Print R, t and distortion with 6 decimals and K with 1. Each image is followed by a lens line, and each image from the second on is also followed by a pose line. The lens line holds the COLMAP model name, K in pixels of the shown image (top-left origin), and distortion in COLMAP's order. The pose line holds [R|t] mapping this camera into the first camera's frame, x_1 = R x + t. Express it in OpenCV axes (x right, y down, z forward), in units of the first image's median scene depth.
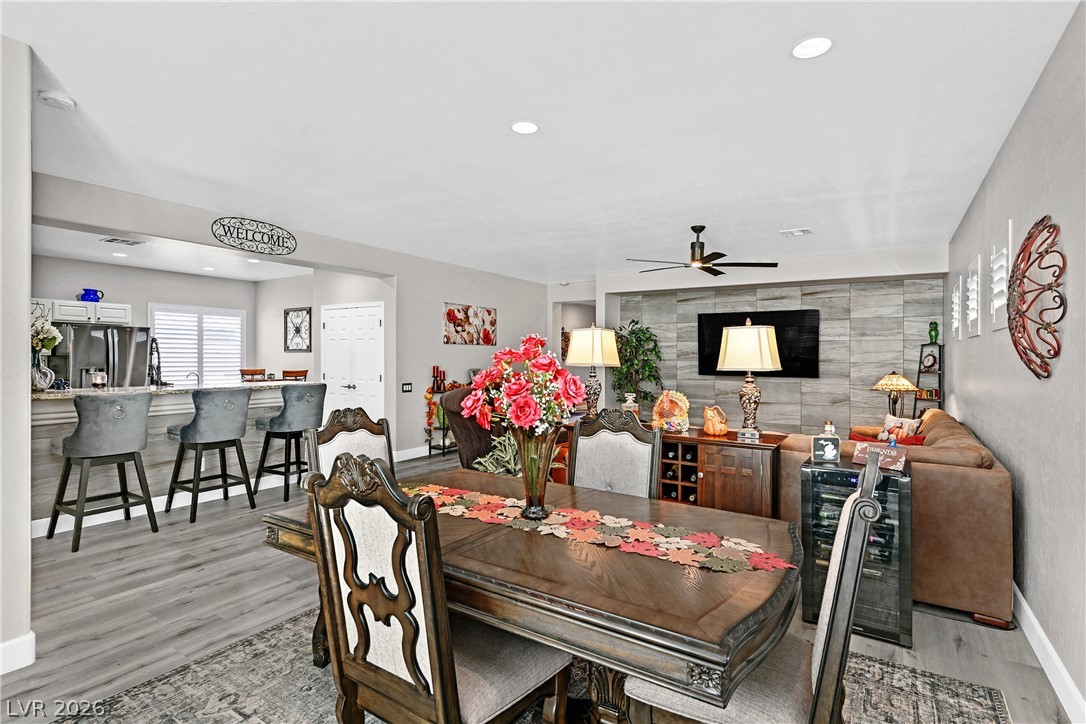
lens RADIAL K [[519.3, 0, 537.3], [0, 519.3, 368.9], [0, 0, 1]] dist [-0.002110, -0.000824]
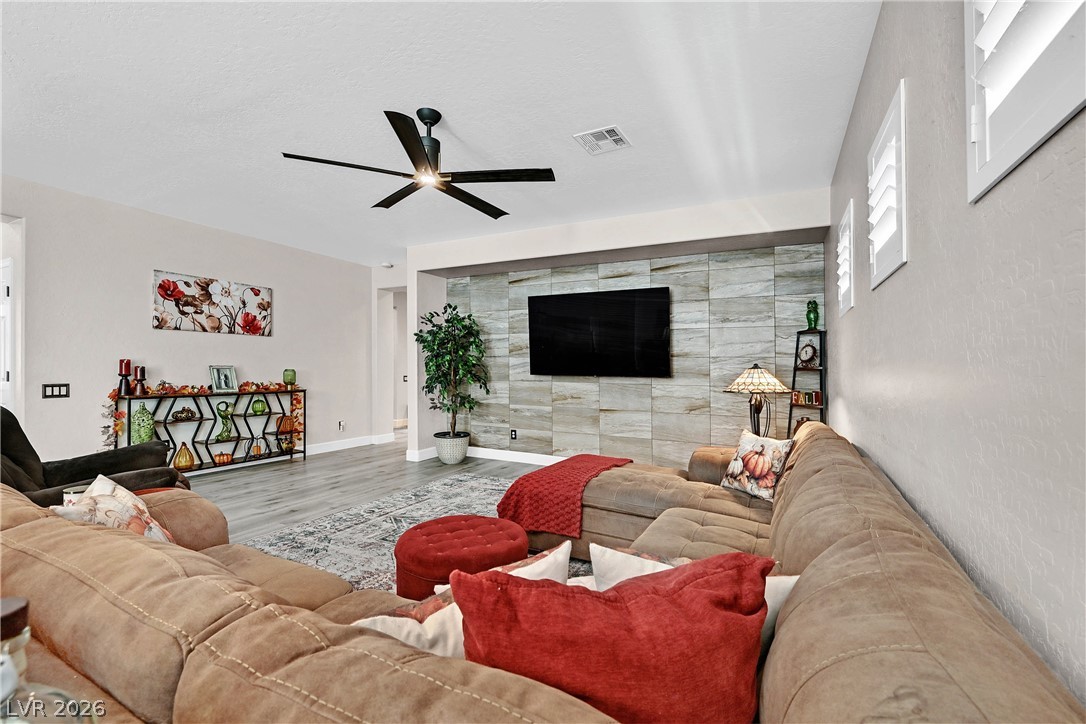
lens RADIAL K [[457.4, 0, 527.9], [0, 457.4, 367.6], [0, 0, 1]] dist [0.002217, -0.000333]
pose [[0.996000, 0.002894, 0.089307, 0.274433], [-0.000808, 0.999726, -0.023388, 0.018523], [-0.089351, 0.023222, 0.995729, 0.352546]]
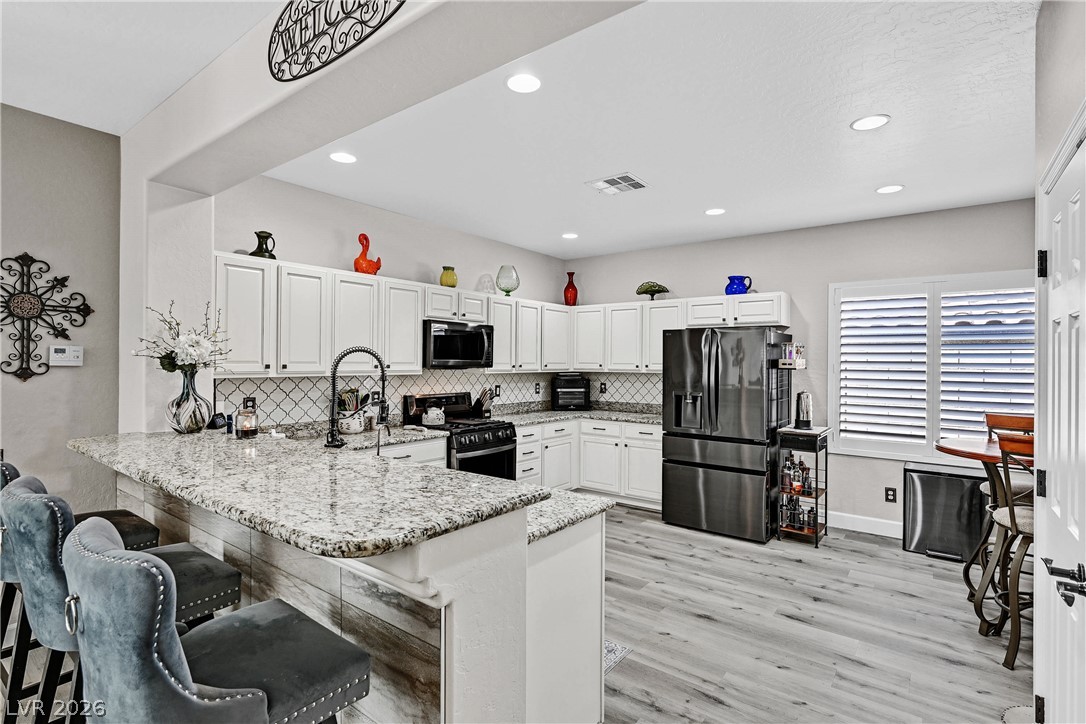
lens RADIAL K [[519.3, 0, 543.9], [0, 519.3, 360.1], [0, 0, 1]] dist [-0.002110, -0.000824]
pose [[-0.078419, -0.008137, -0.996887, -0.175105], [-0.030024, 0.999532, -0.005797, -0.033459], [0.996468, 0.029476, -0.078626, 0.819732]]
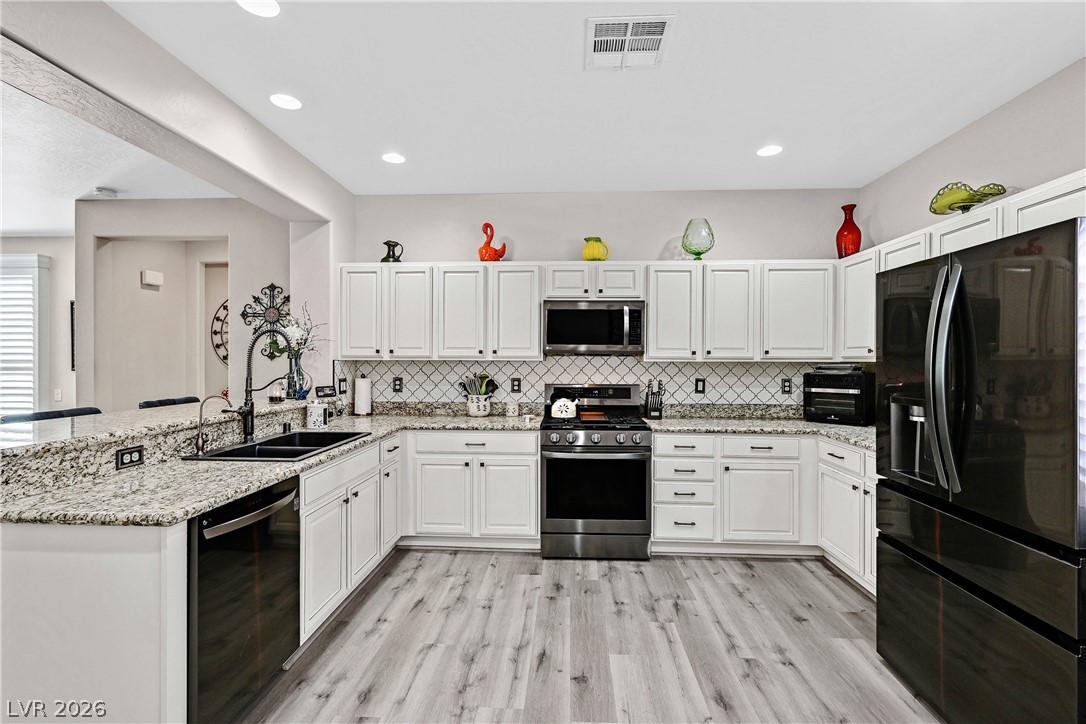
lens RADIAL K [[498.6, 0, 567.8], [0, 498.6, 358.6], [0, 0, 1]] dist [0.001134, 0.000838]
pose [[-0.867204, -0.007621, -0.497894, -0.510763], [-0.017743, 0.999721, 0.015603, -0.027524], [0.497636, 0.022365, -0.867097, 1.095622]]
